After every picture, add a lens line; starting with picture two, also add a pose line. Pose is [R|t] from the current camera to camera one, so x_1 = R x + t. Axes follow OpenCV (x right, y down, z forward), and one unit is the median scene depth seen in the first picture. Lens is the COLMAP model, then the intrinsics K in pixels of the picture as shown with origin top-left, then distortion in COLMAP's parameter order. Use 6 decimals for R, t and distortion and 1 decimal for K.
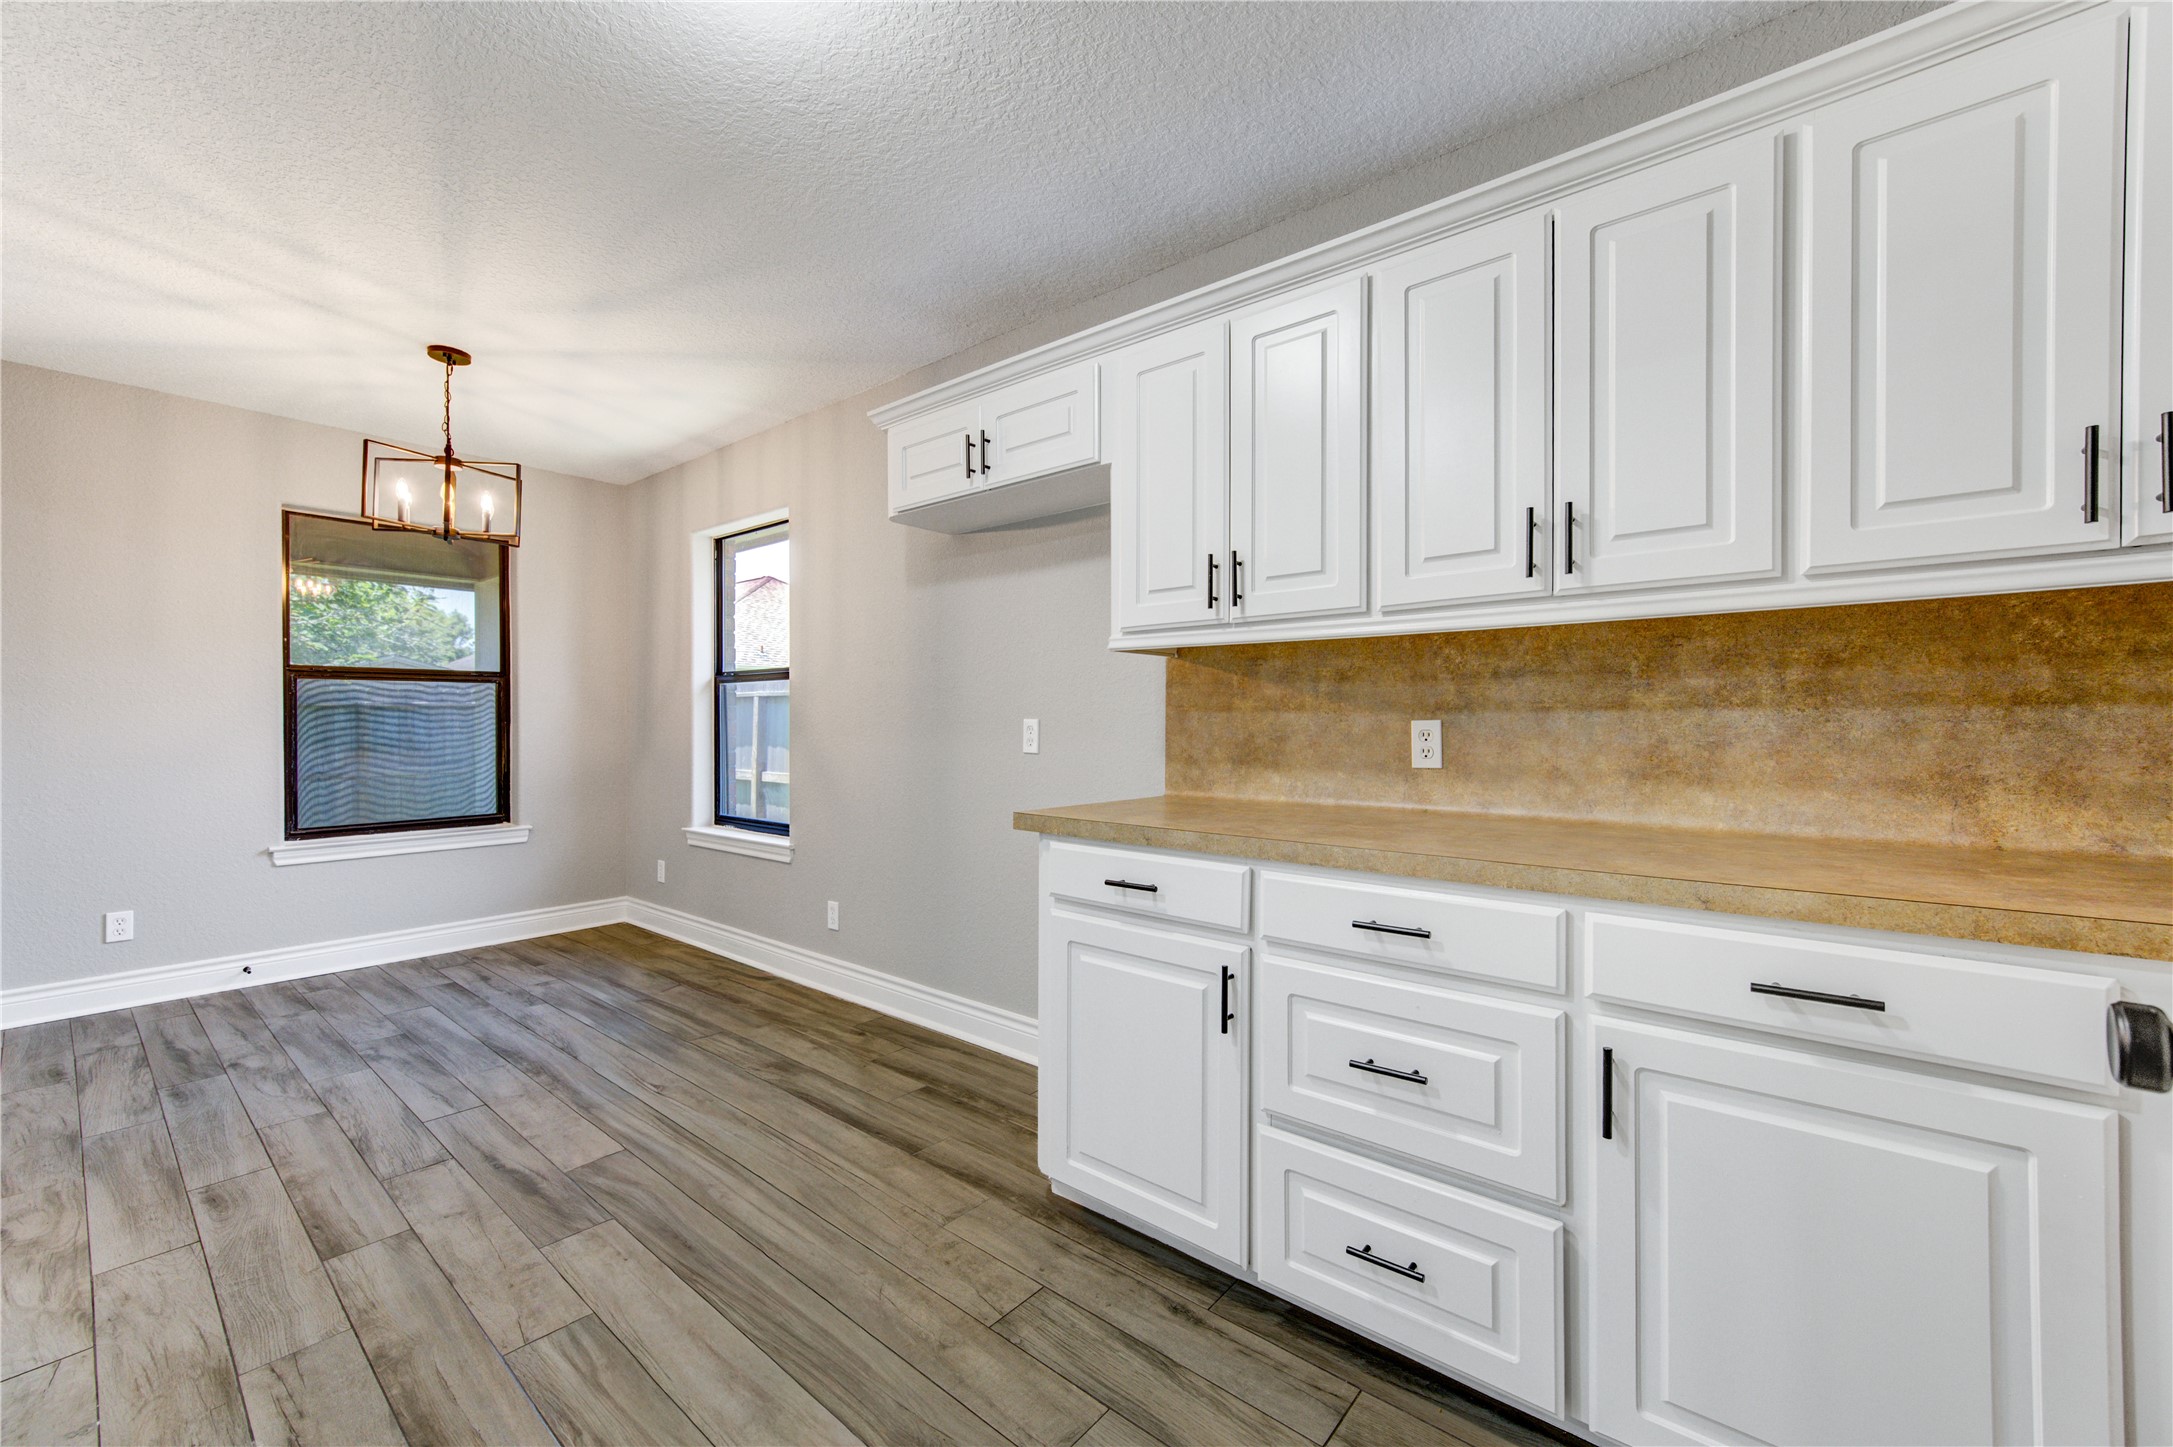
lens RADIAL K [[826.4, 0, 1090.7], [0, 826.4, 727.4], [0, 0, 1]] dist [0.000044, -0.000350]
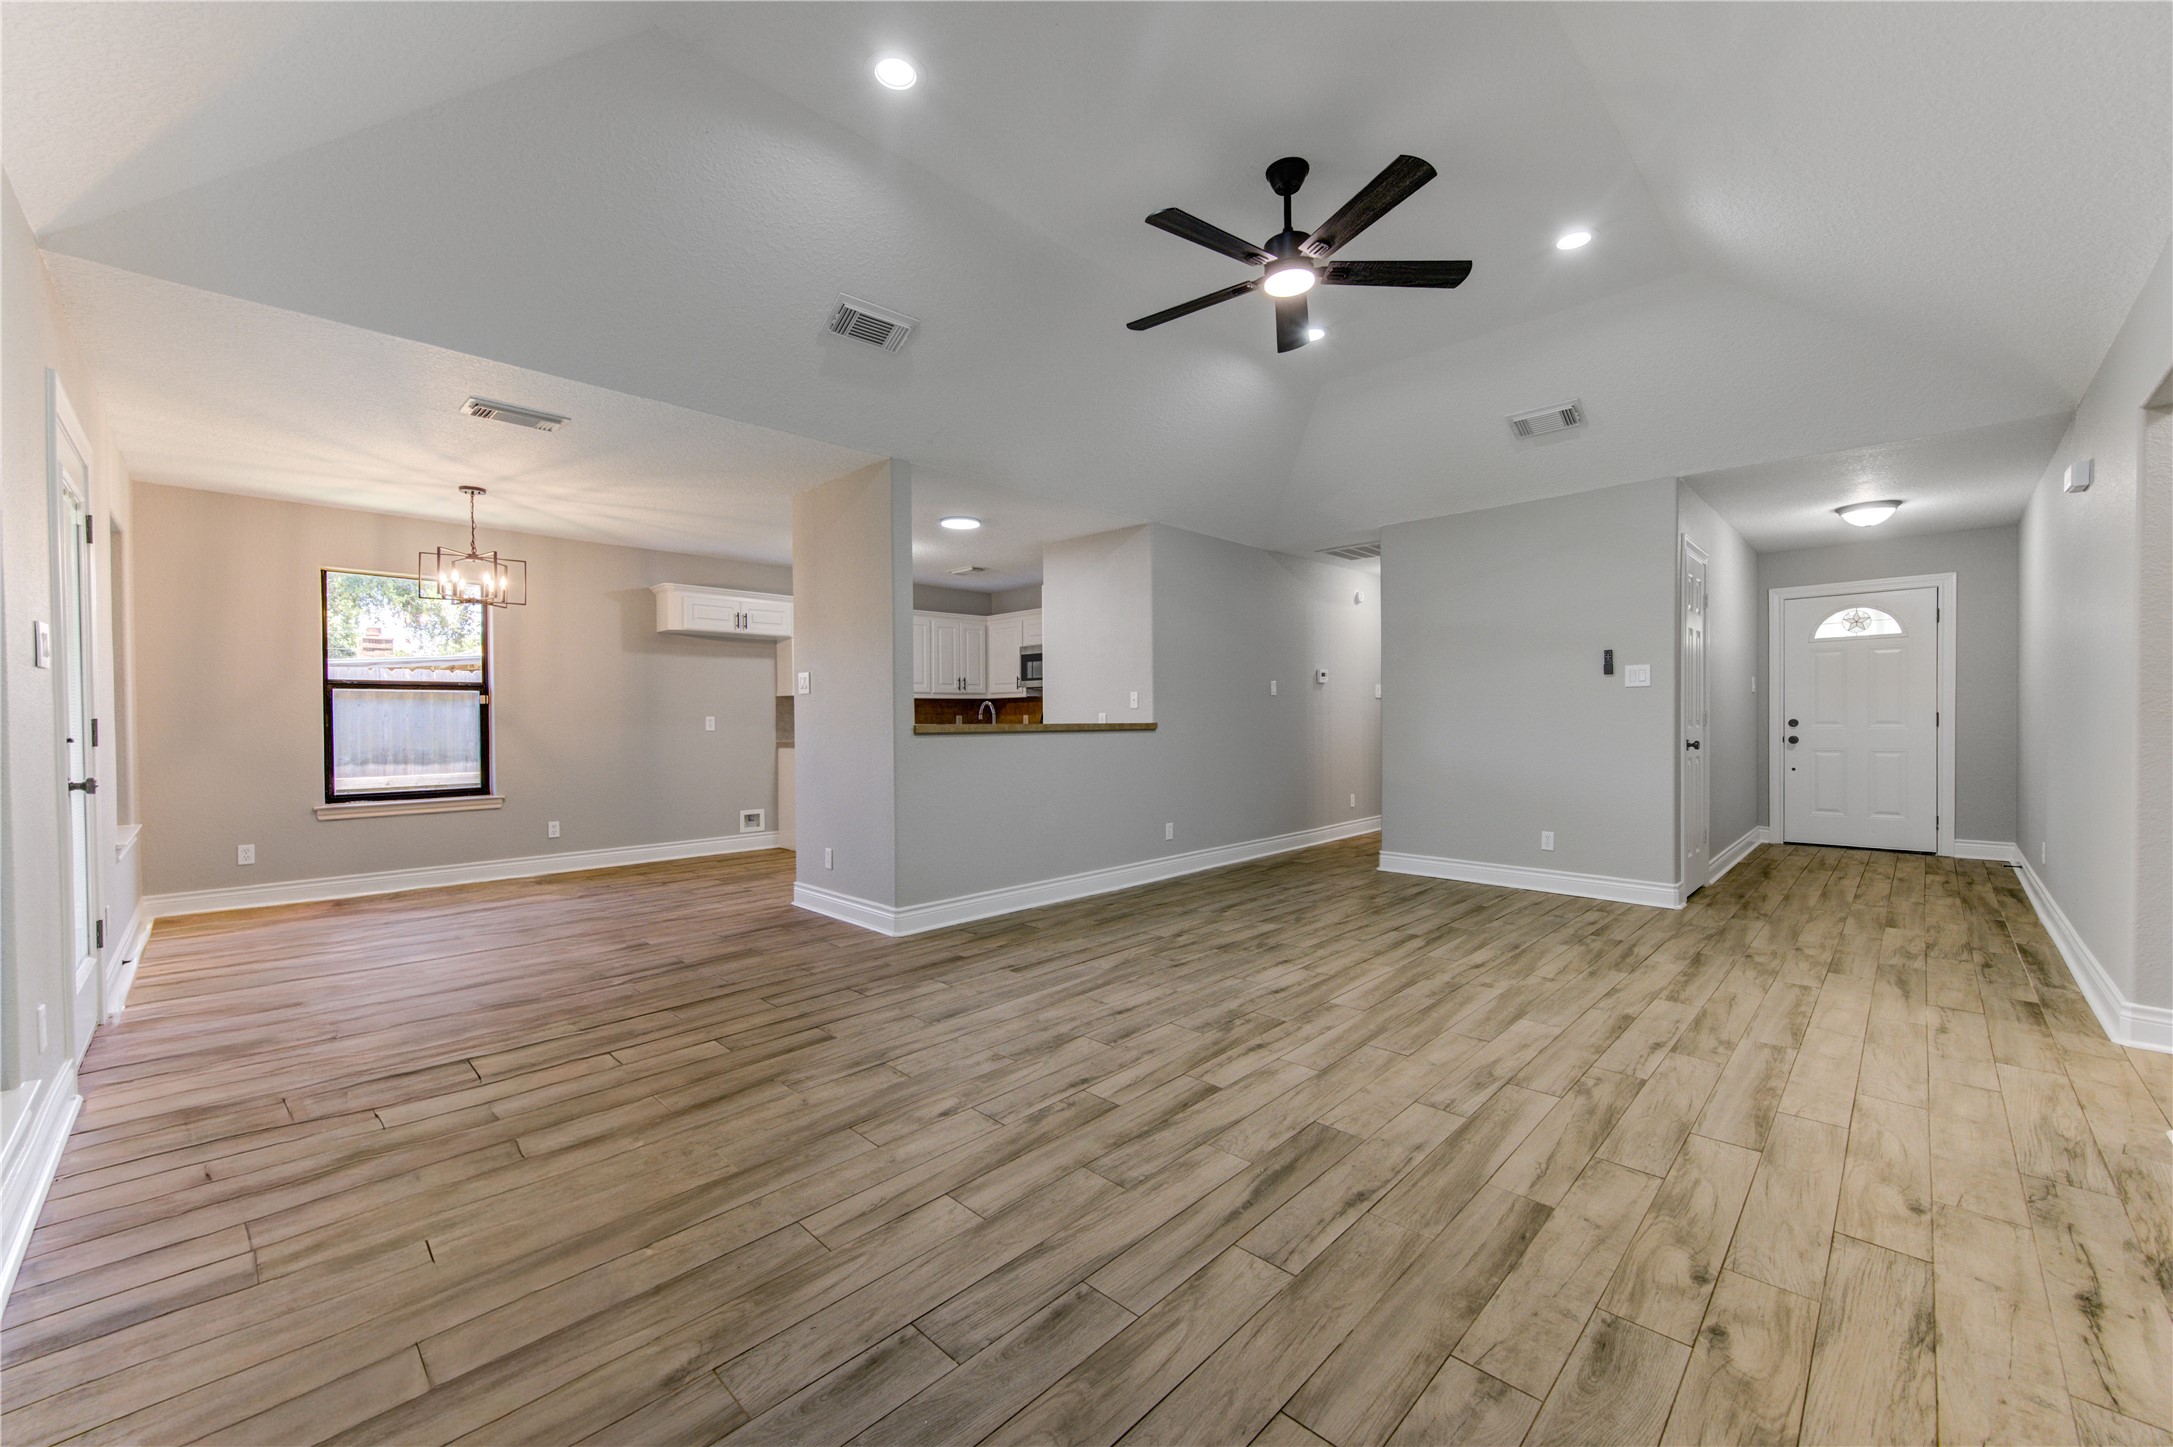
lens RADIAL K [[844.1, 0, 1011.0], [0, 844.1, 729.7], [0, 0, 1]] dist [0.002366, 0.001017]
pose [[0.196700, -0.015345, 0.980344, -3.059817], [0.010540, 0.999853, 0.013536, 0.004855], [-0.980407, 0.007670, 0.196833, -0.484230]]
